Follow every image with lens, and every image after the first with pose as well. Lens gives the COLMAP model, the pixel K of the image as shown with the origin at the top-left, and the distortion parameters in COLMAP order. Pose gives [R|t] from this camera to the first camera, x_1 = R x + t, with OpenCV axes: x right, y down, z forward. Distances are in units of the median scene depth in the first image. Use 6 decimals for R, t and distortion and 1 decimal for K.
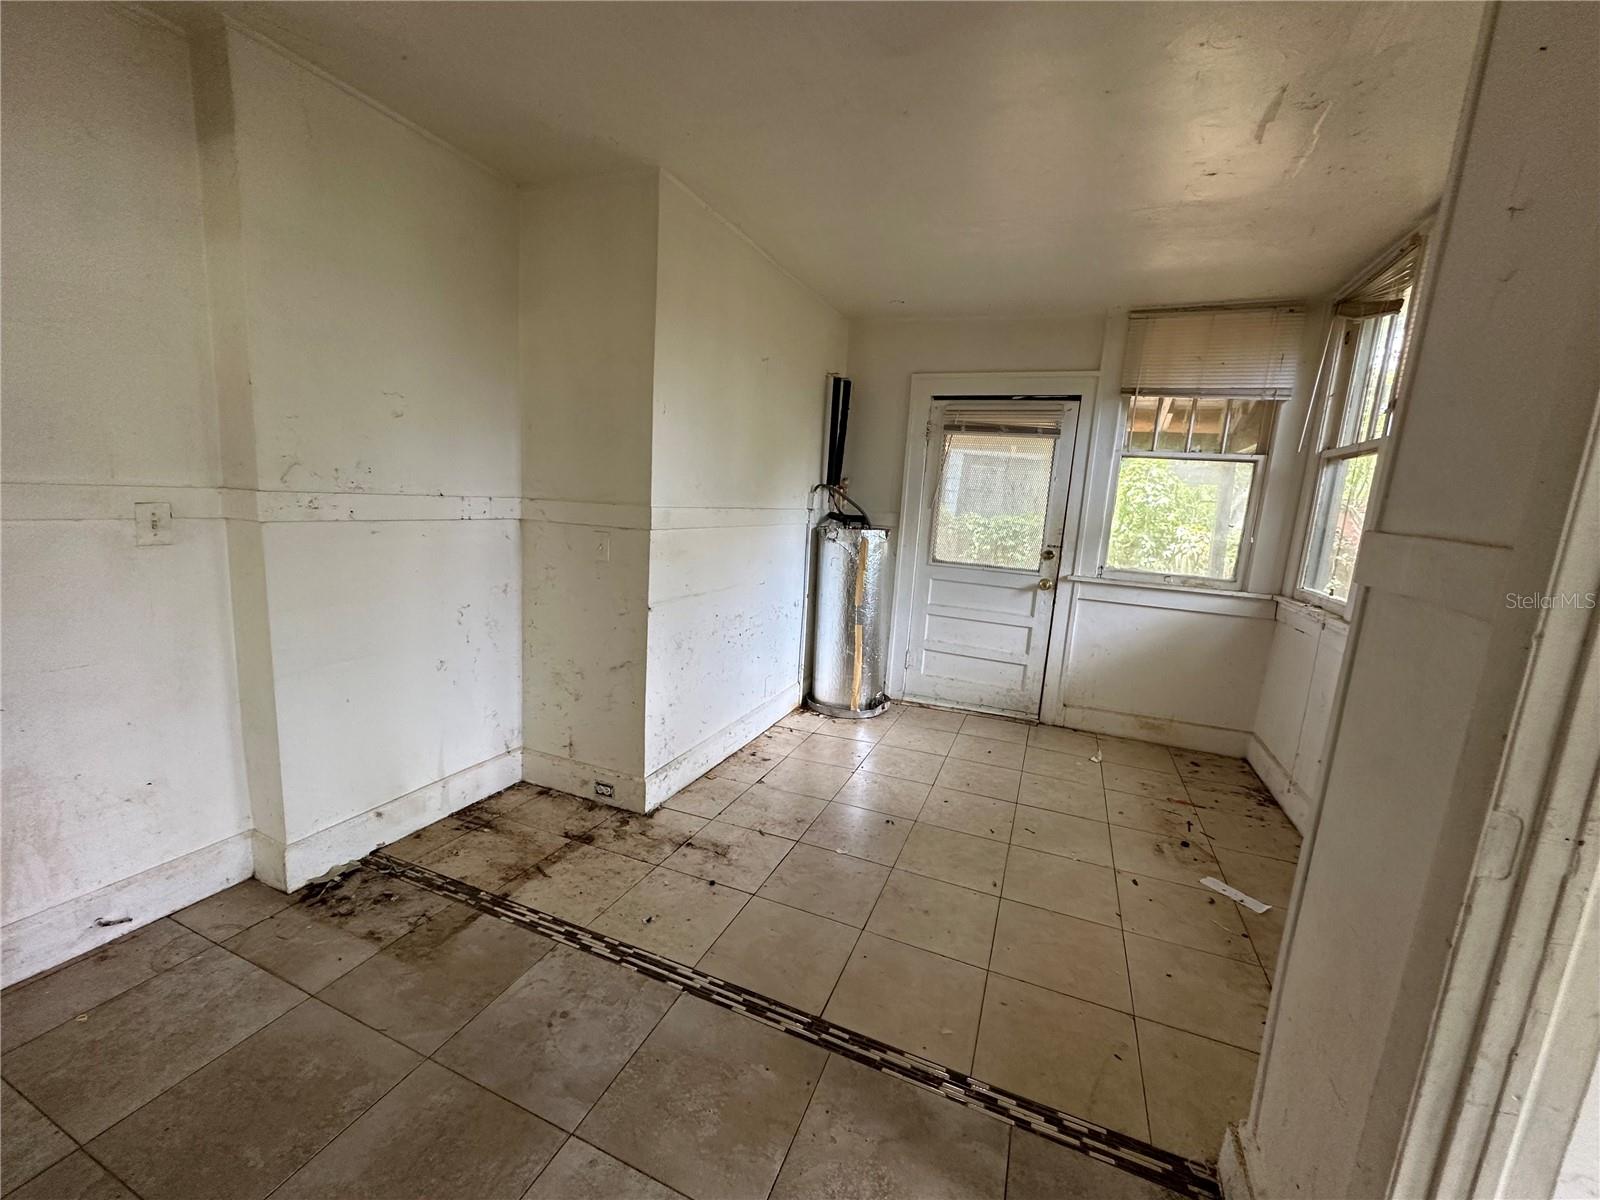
lens RADIAL K [[639.3, 0, 800.9], [0, 639.3, 596.6], [0, 0, 1]] dist [-0.002072, -0.000366]
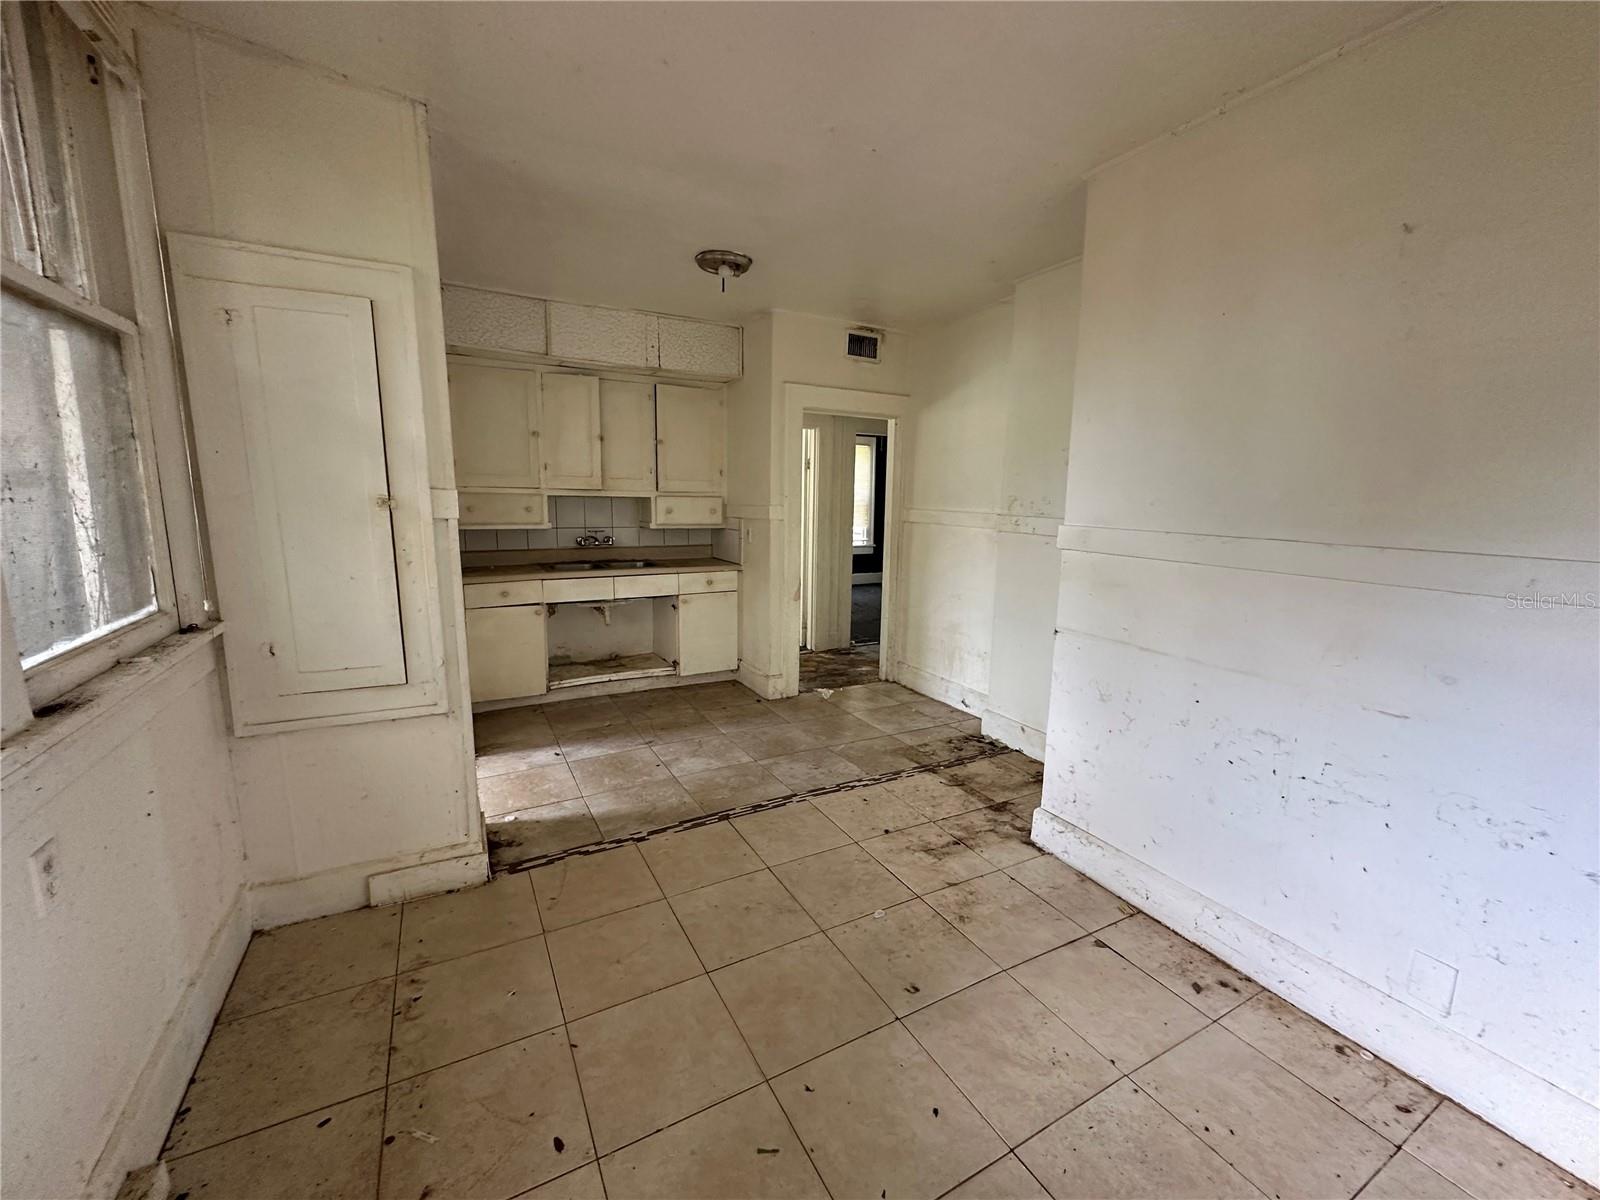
lens RADIAL K [[639.3, 0, 800.9], [0, 639.3, 596.6], [0, 0, 1]] dist [-0.002072, -0.000366]
pose [[-0.618252, 0.053076, -0.784186, 1.056818], [-0.184428, 0.960065, 0.210383, -0.229596], [0.764036, 0.274696, -0.583773, 1.777022]]
